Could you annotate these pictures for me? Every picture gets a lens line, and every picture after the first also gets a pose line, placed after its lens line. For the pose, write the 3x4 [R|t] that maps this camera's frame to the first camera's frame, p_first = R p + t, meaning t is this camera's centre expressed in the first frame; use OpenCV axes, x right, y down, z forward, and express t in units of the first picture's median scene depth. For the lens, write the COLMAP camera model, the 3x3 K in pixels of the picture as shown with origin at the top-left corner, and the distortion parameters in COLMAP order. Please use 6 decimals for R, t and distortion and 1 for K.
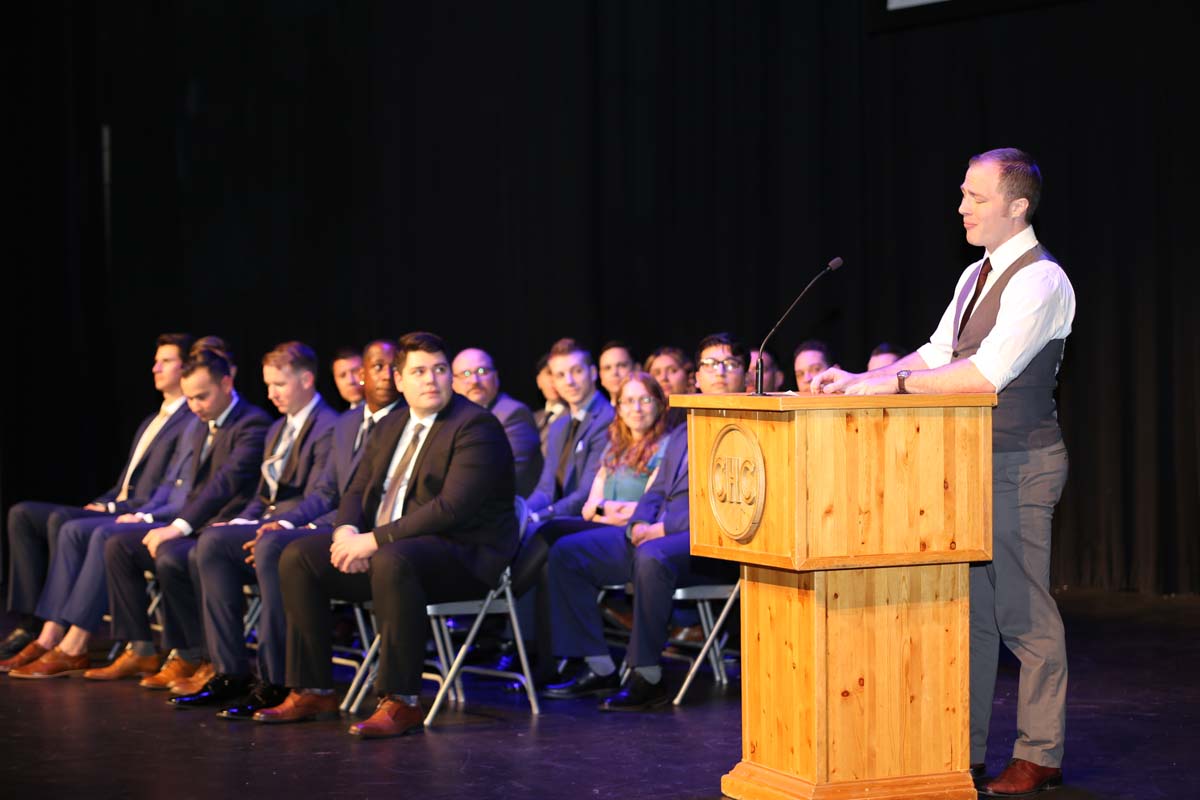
lens RADIAL K [[2520.0, 0, 597.4], [0, 2520.0, 408.2], [0, 0, 1]] dist [-0.275560, 0.000000]
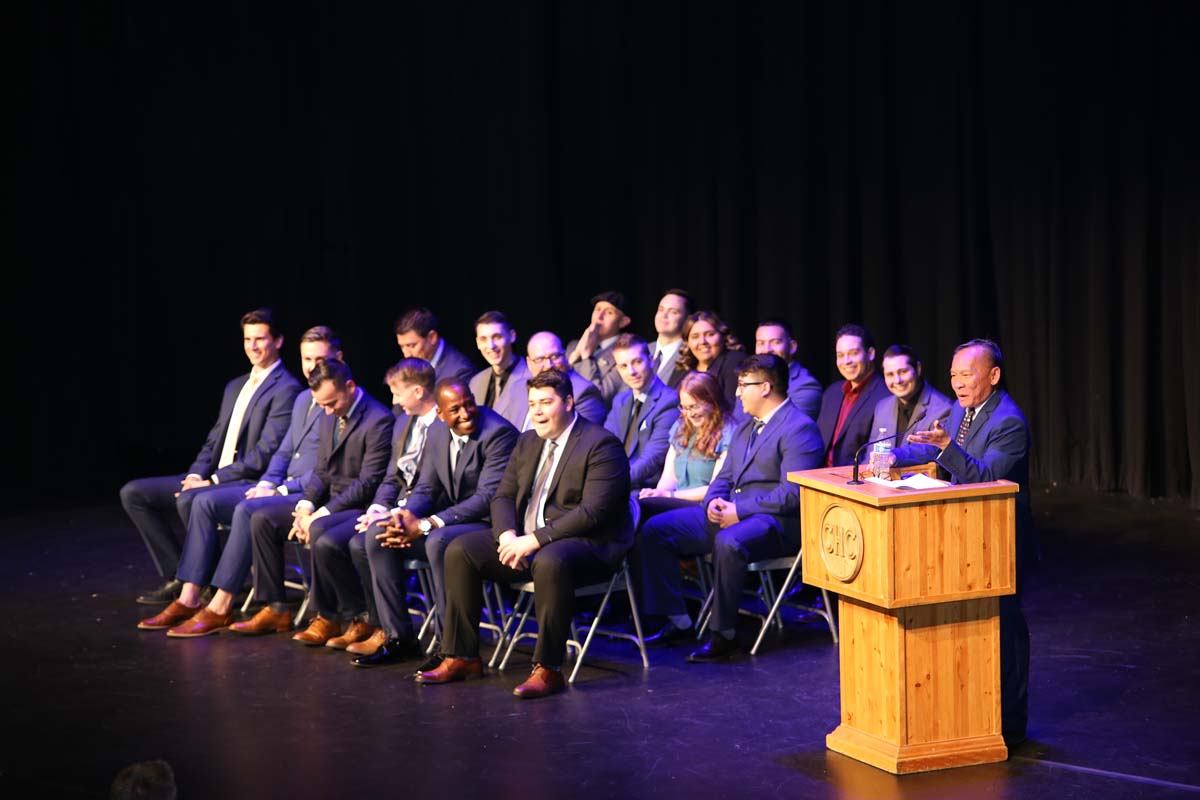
lens RADIAL K [[4372.7, 0, 594.6], [0, 4372.7, 398.0], [0, 0, 1]] dist [0.544614, 0.000000]
pose [[0.996077, -0.019380, 0.086339, -0.257166], [0.008147, 0.991663, 0.128602, -0.321080], [-0.088112, -0.127394, 0.987931, -1.262667]]
